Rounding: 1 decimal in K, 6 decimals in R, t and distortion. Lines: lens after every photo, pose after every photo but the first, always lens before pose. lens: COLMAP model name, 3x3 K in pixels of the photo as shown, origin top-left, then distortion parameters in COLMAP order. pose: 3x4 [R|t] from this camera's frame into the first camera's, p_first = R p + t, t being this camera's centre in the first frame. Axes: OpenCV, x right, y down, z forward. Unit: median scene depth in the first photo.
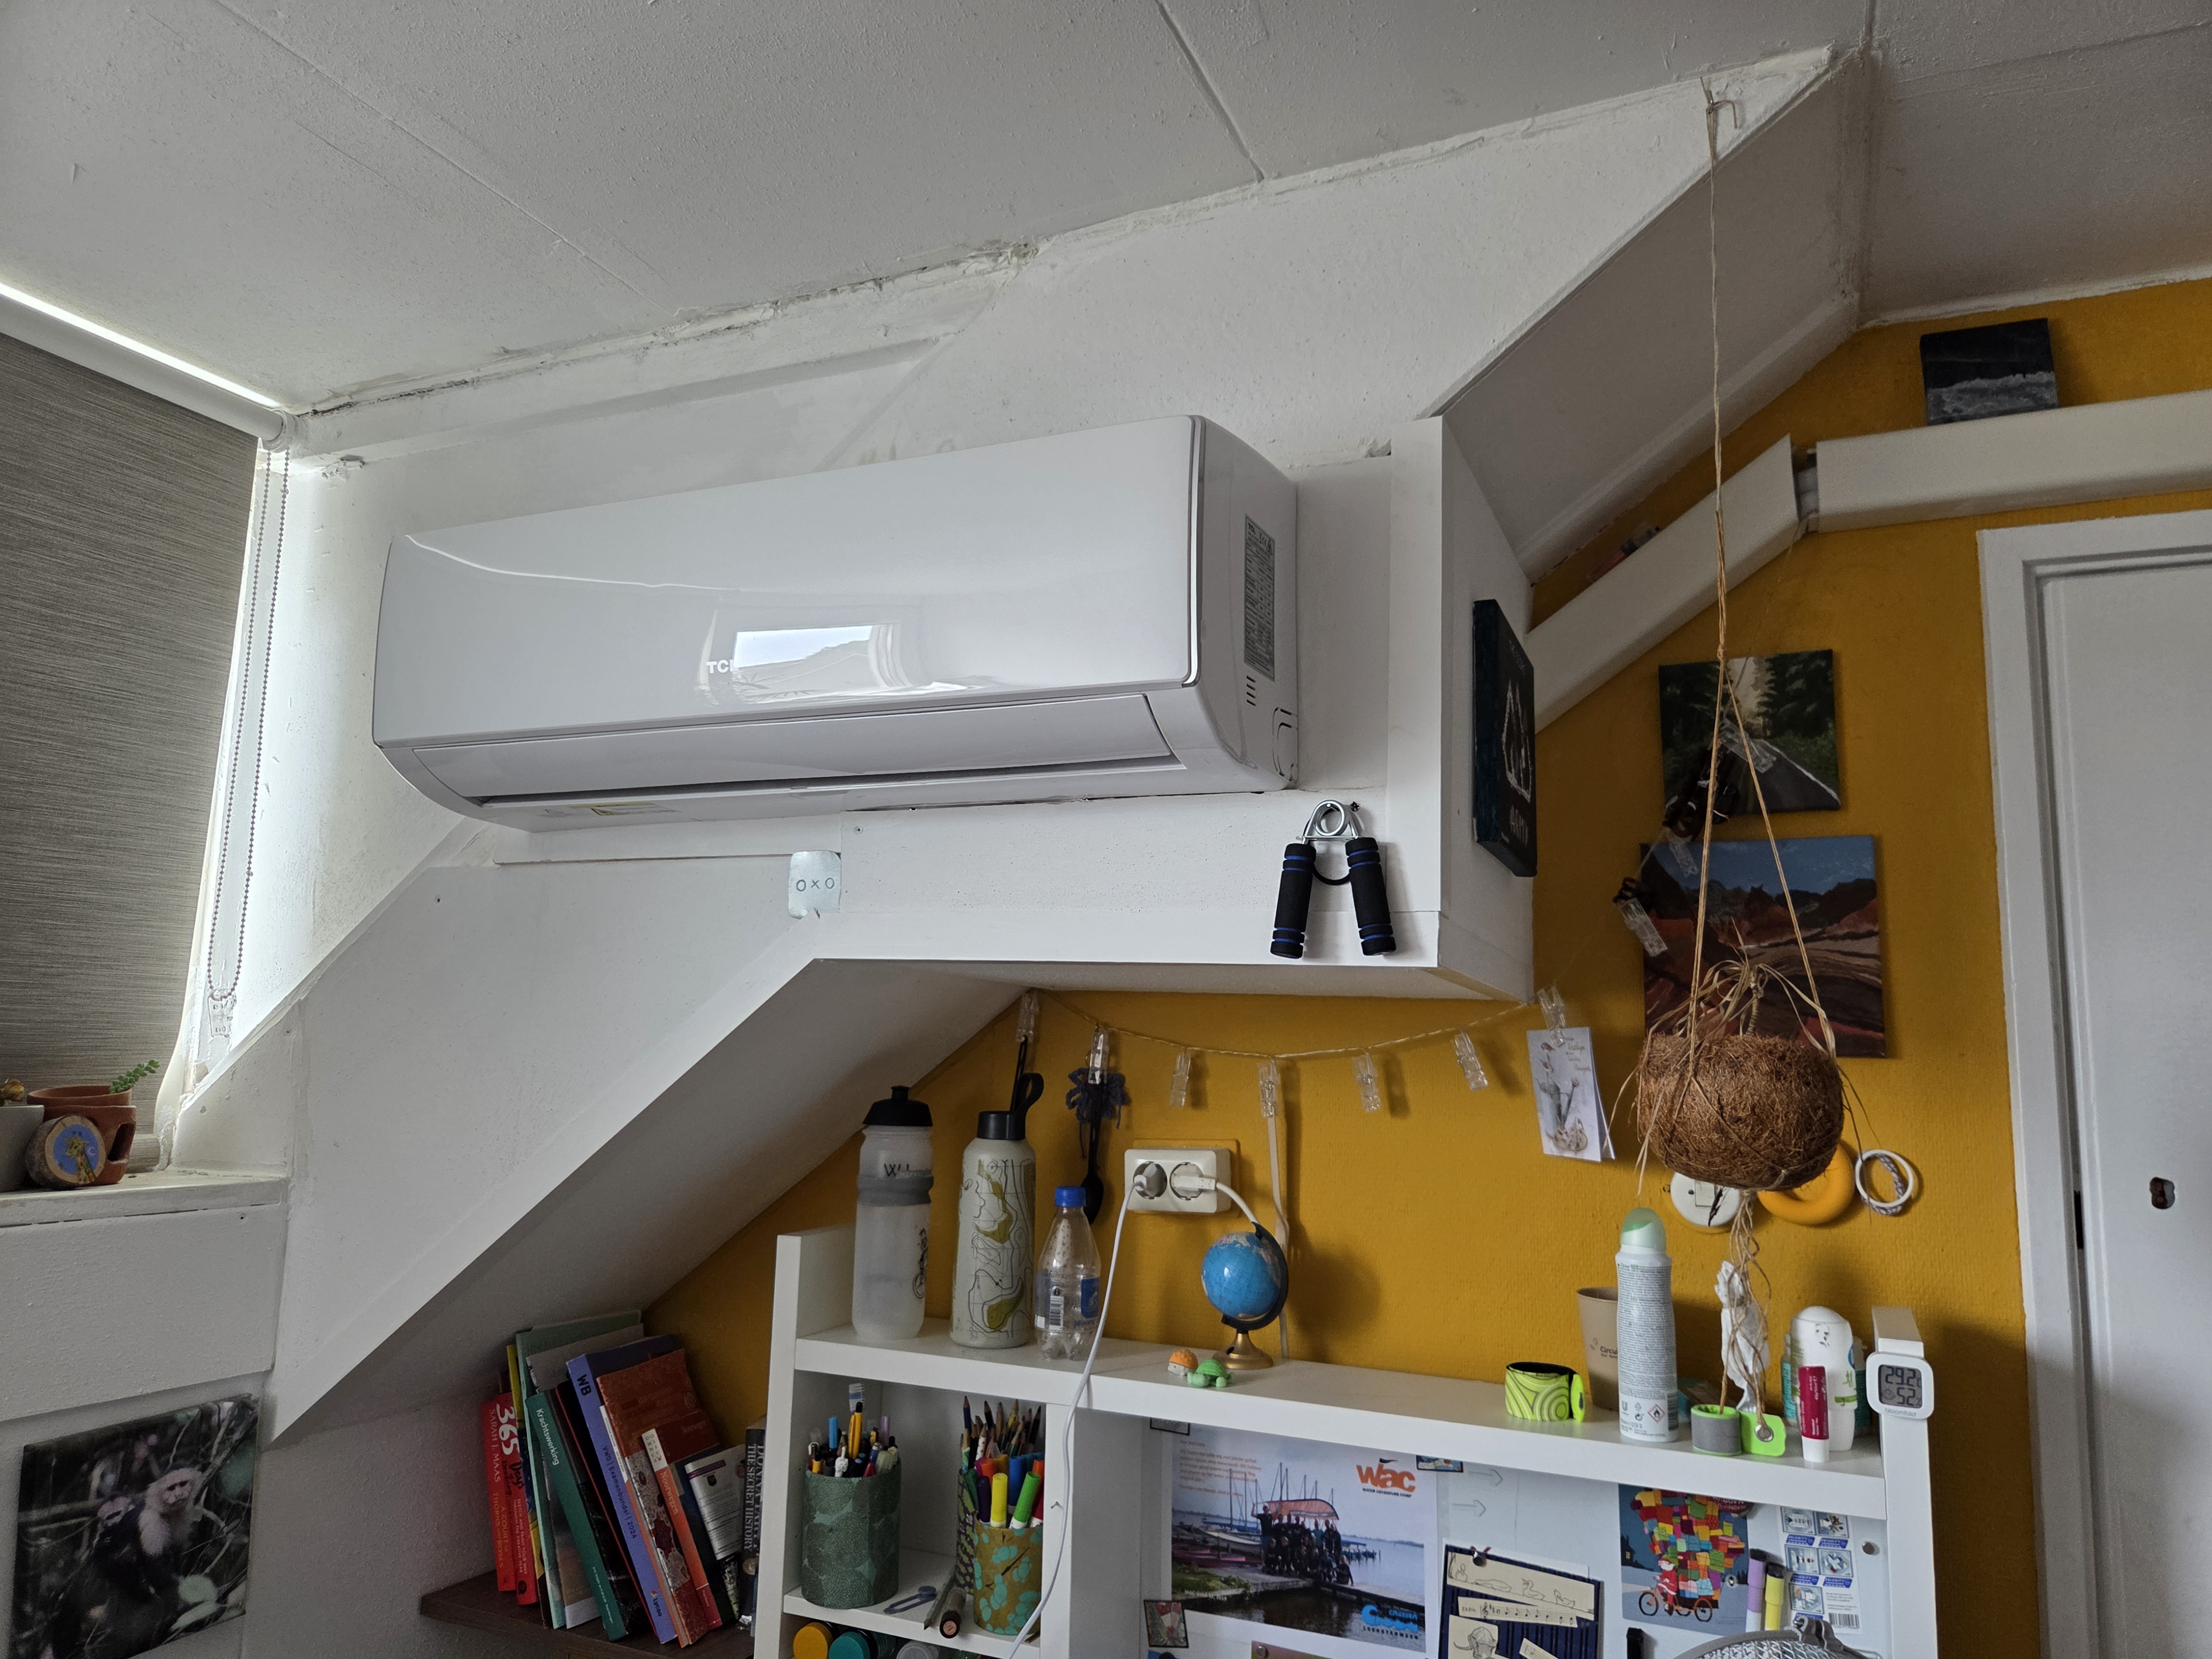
lens RADIAL K [[1486.8, 0, 1106.0], [0, 1486.8, 829.5], [0, 0, 1]] dist [0.049462, -0.036649]
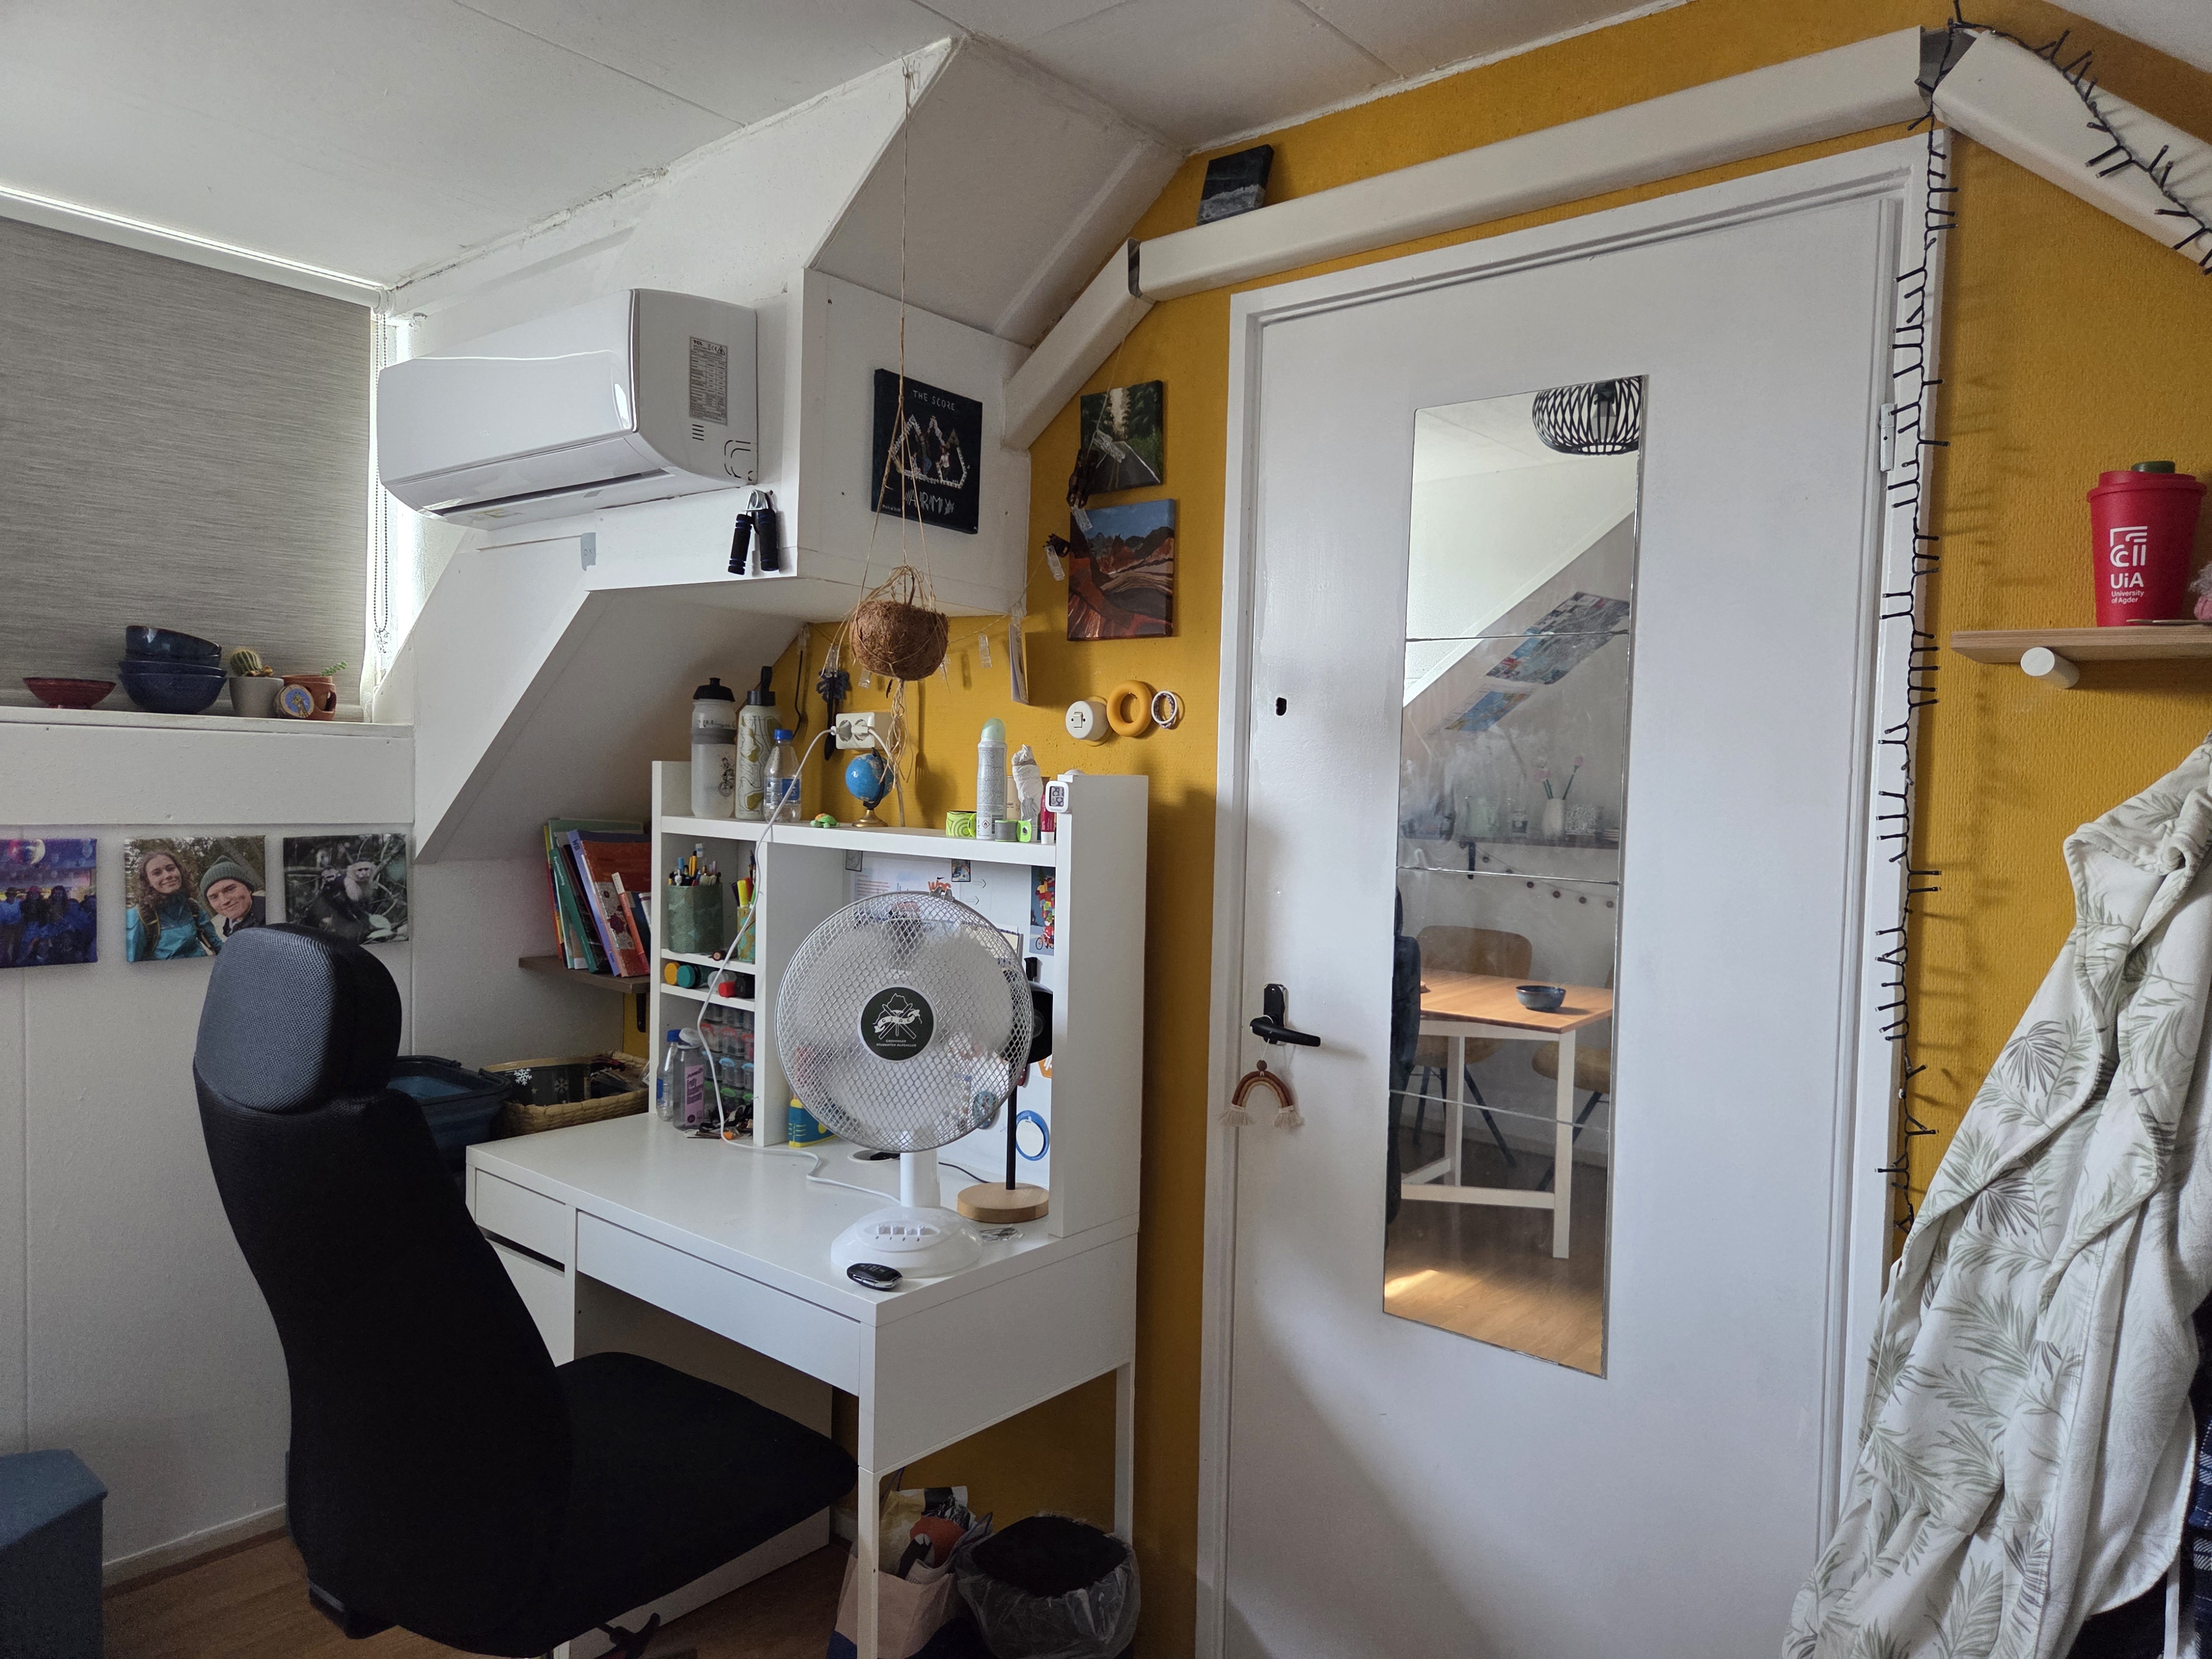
lens RADIAL K [[1489.0, 0, 1114.3], [0, 1489.0, 823.1], [0, 0, 1]] dist [0.079722, -0.050976]
pose [[0.957362, 0.012867, -0.288603, 0.893611], [0.035986, 0.985915, 0.163328, 0.080597], [0.286639, -0.166750, 0.943415, -0.581204]]
